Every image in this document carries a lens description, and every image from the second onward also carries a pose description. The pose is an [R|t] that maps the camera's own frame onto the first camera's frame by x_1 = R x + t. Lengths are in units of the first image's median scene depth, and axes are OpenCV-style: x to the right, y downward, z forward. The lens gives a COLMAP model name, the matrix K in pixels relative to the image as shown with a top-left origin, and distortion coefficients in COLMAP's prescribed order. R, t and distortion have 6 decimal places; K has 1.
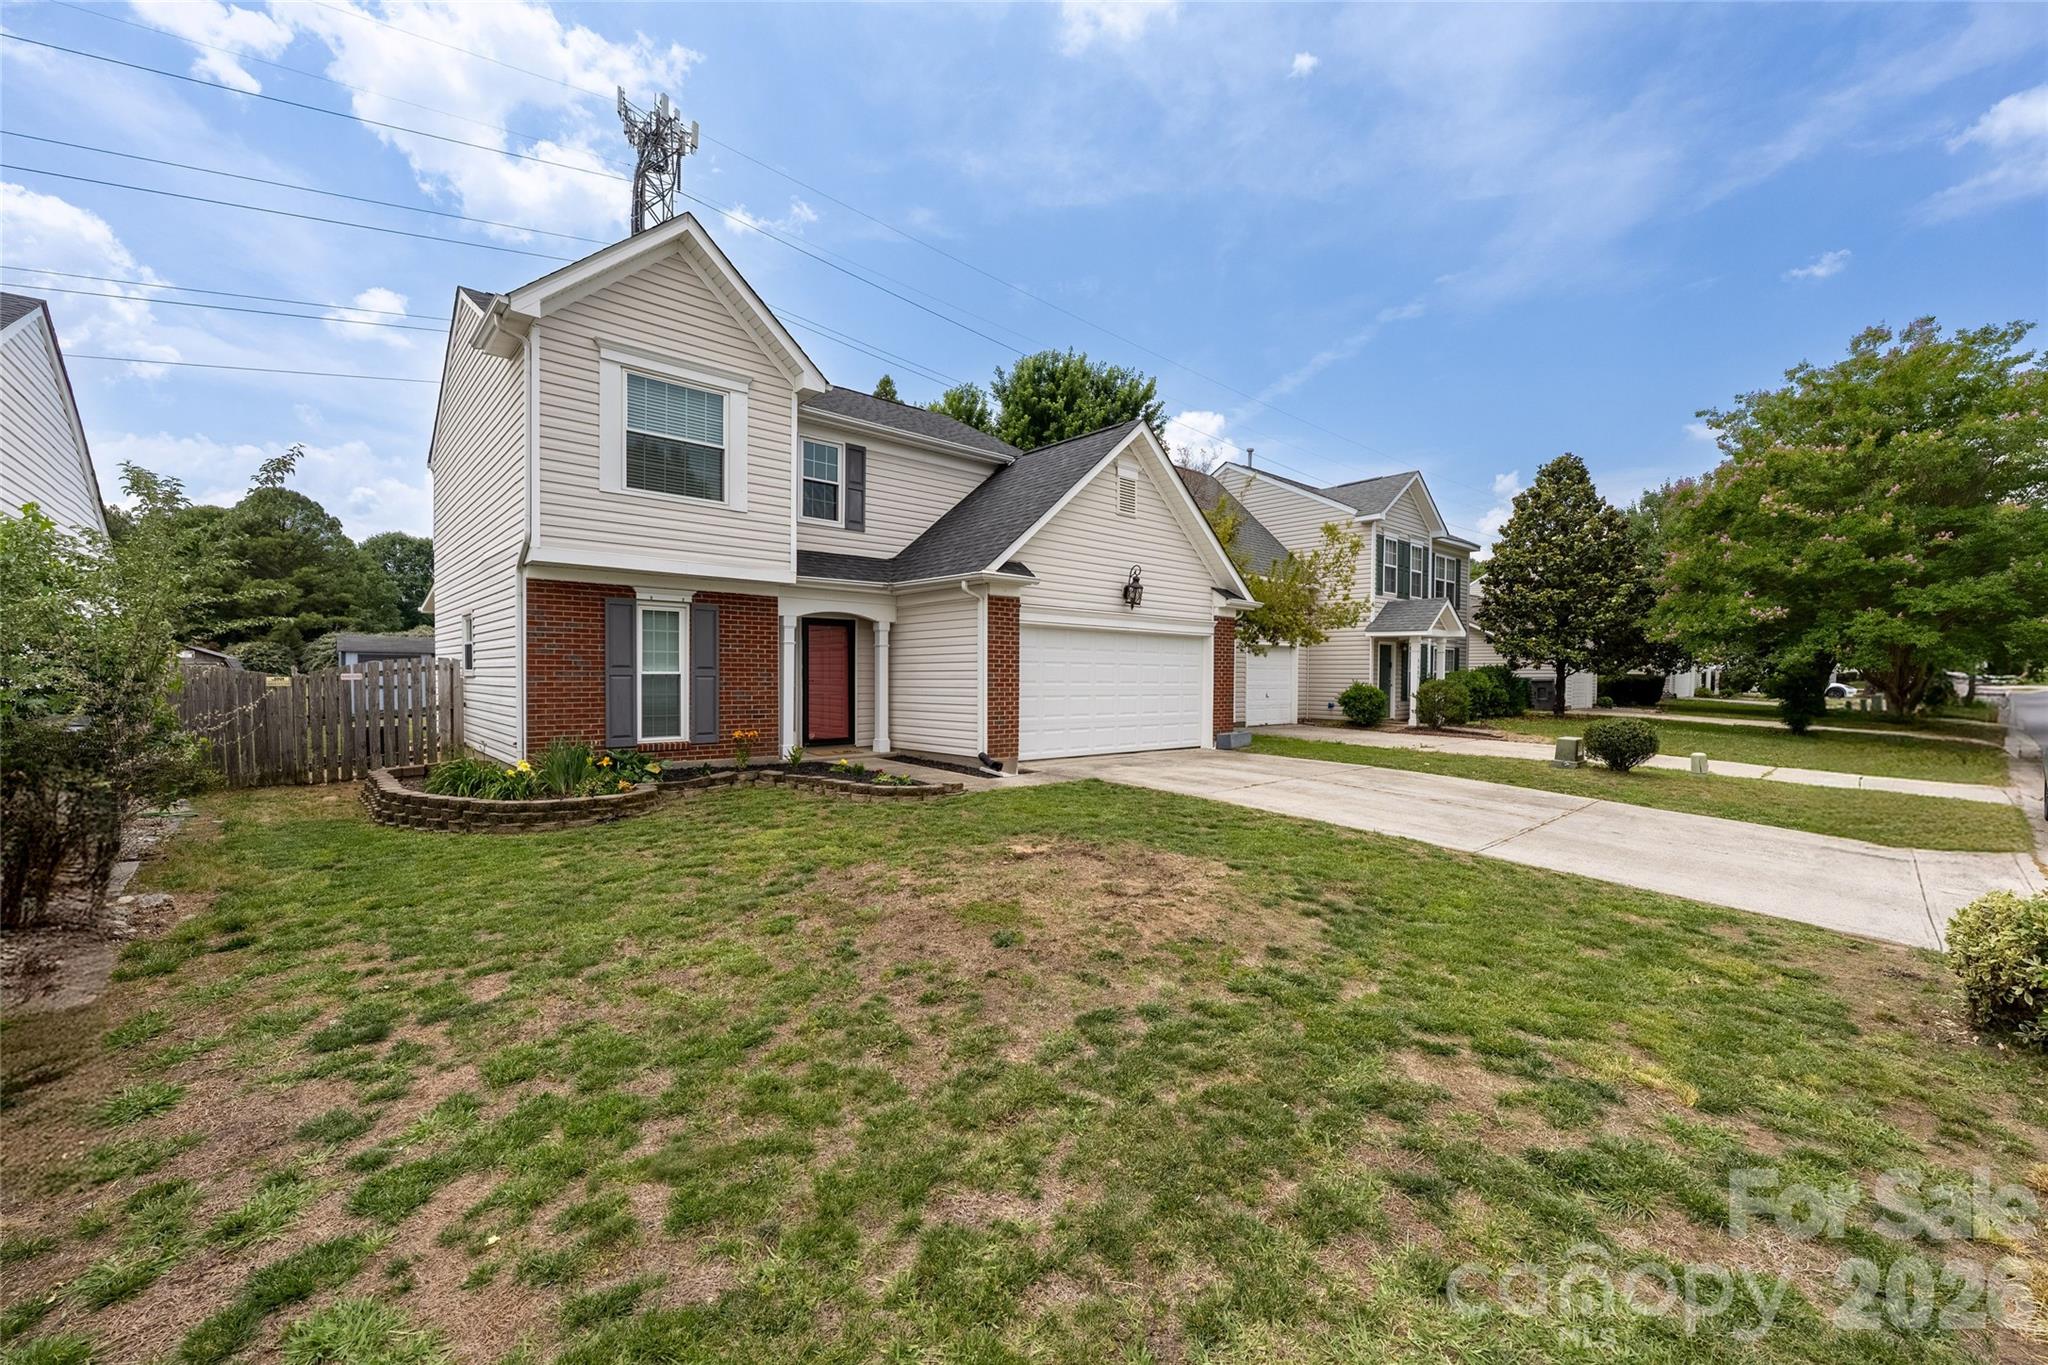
lens RADIAL K [[794.2, 0, 987.9], [0, 794.2, 687.6], [0, 0, 1]] dist [-0.000385, -0.000097]
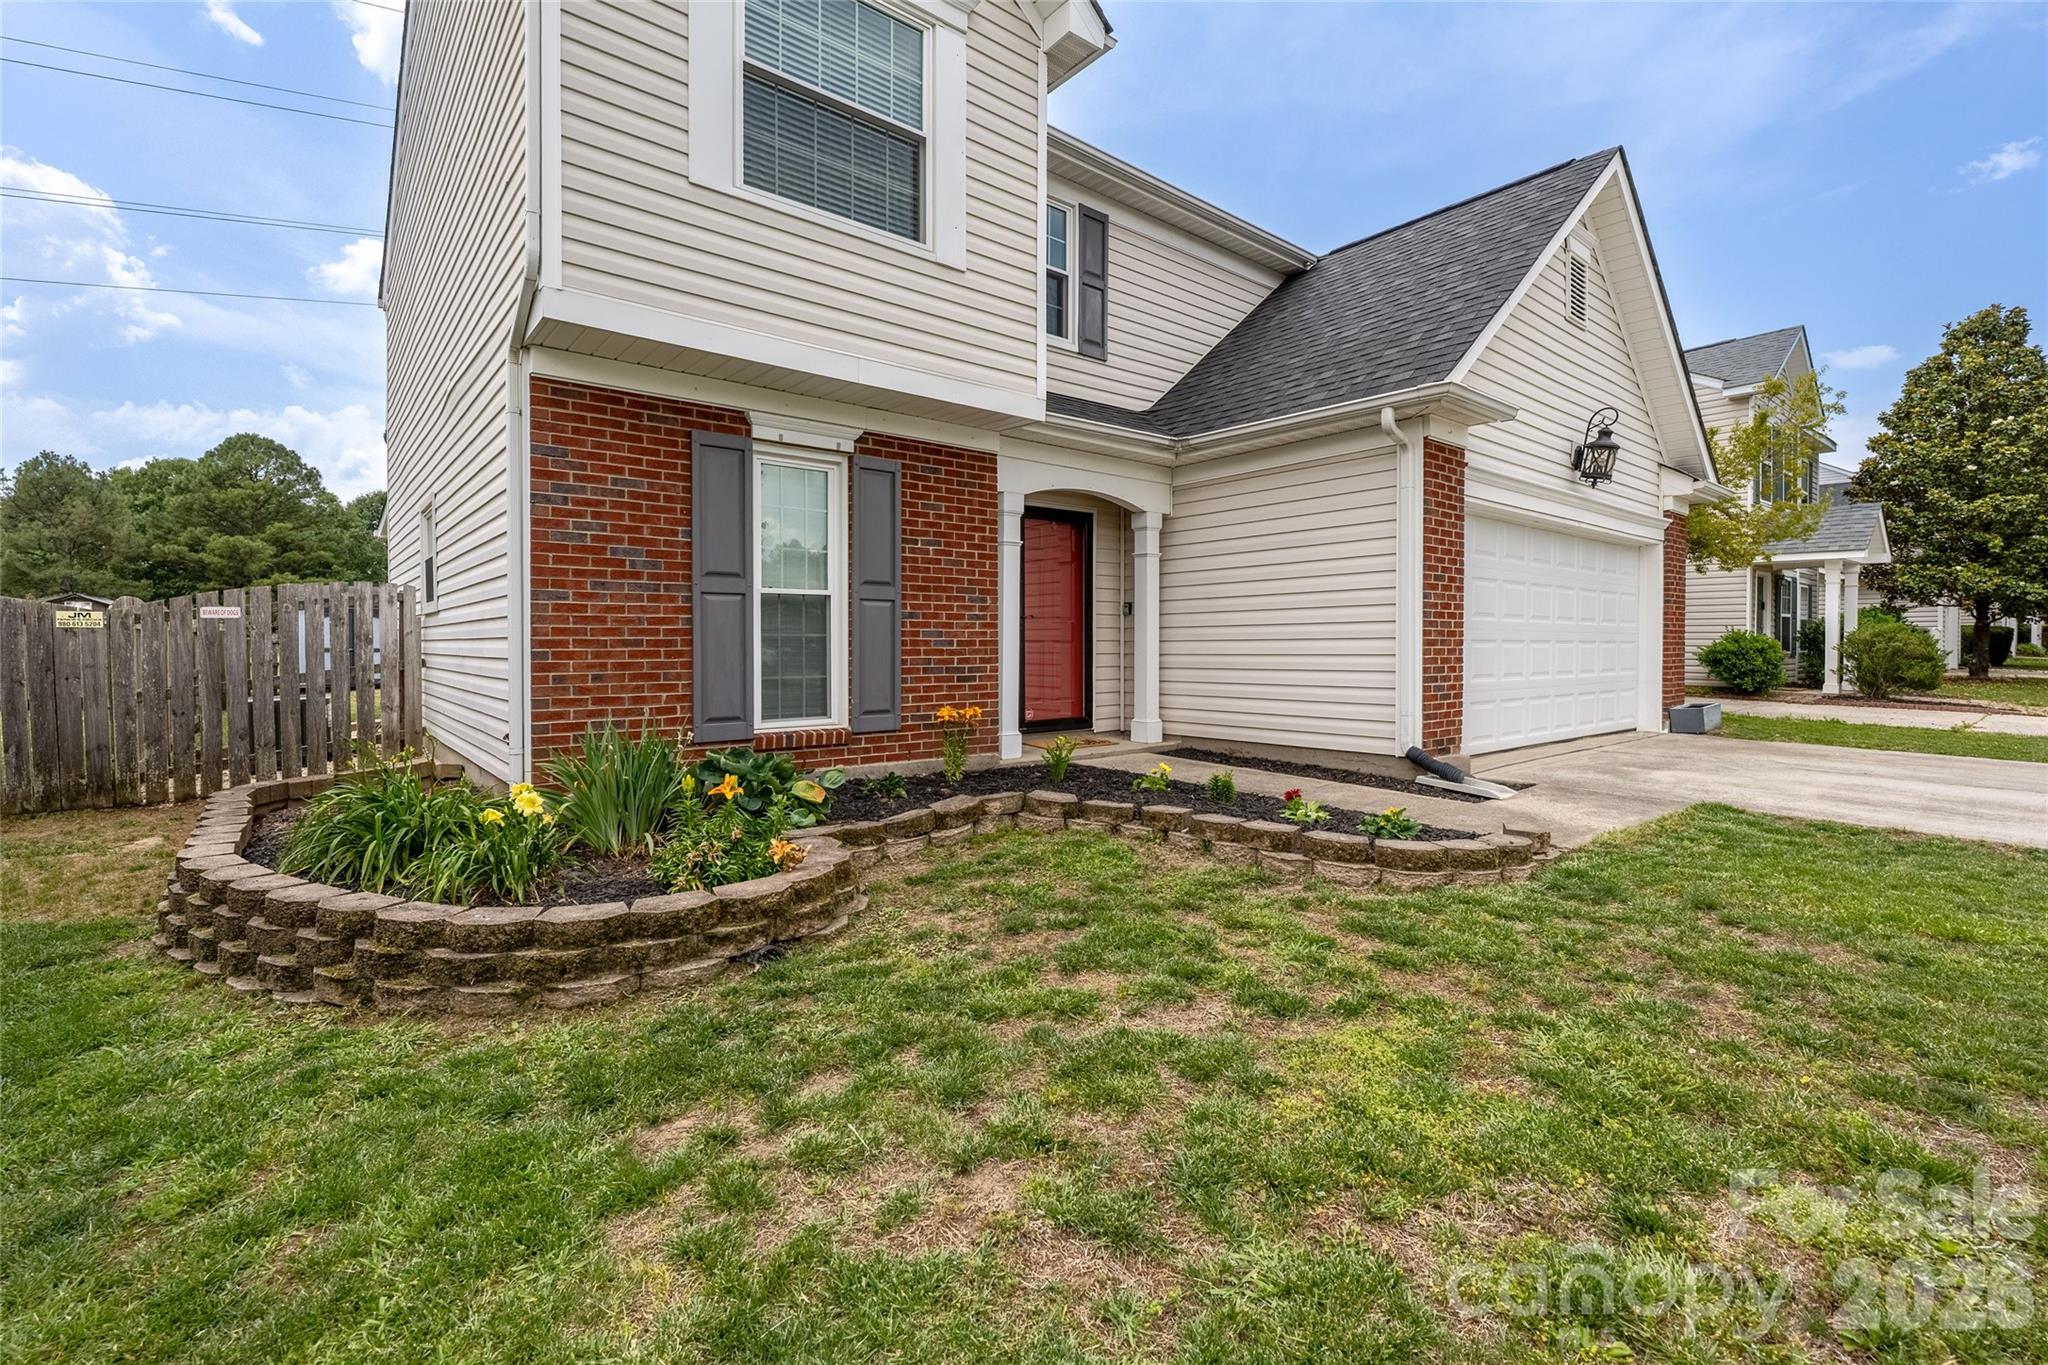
lens RADIAL K [[884.9, 0, 1020.9], [0, 884.9, 645.2], [0, 0, 1]] dist [-0.000923, 0.000080]
pose [[0.999860, -0.005334, -0.015874, -0.226771], [0.005156, 0.999924, -0.011221, 0.019481], [0.015932, 0.011137, 0.999811, 0.386352]]
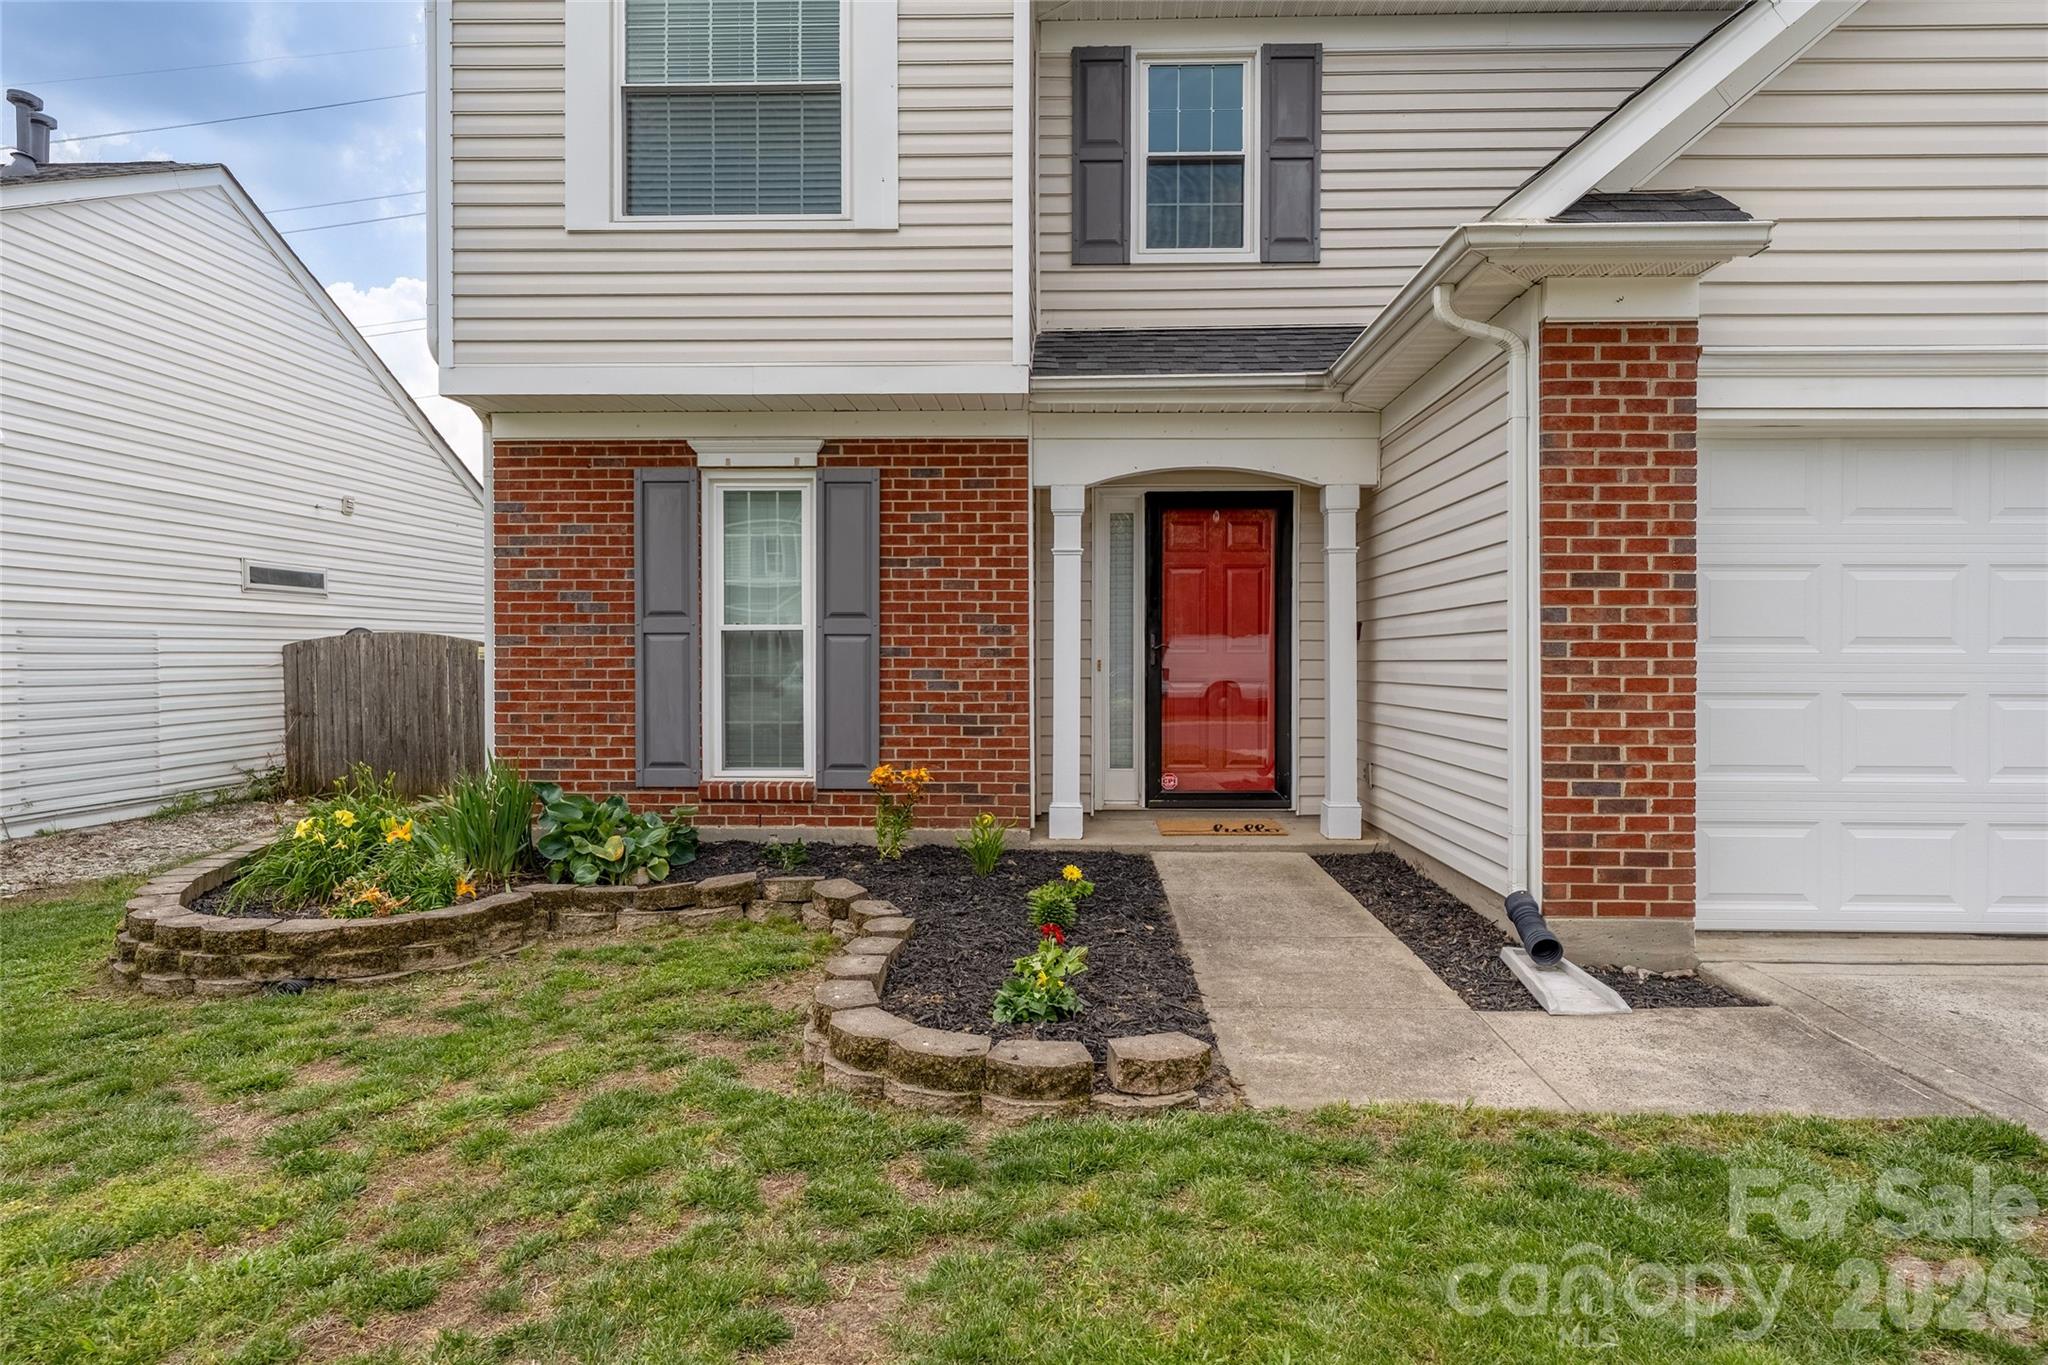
lens RADIAL K [[1156.5, 0, 1014.1], [0, 1156.5, 652.0], [0, 0, 1]] dist [0.002472, 0.000120]
pose [[0.749598, -0.006197, -0.661864, 0.116017], [-0.006091, 0.999849, -0.016260, 0.004575], [0.661865, 0.016220, 0.749448, 0.522335]]
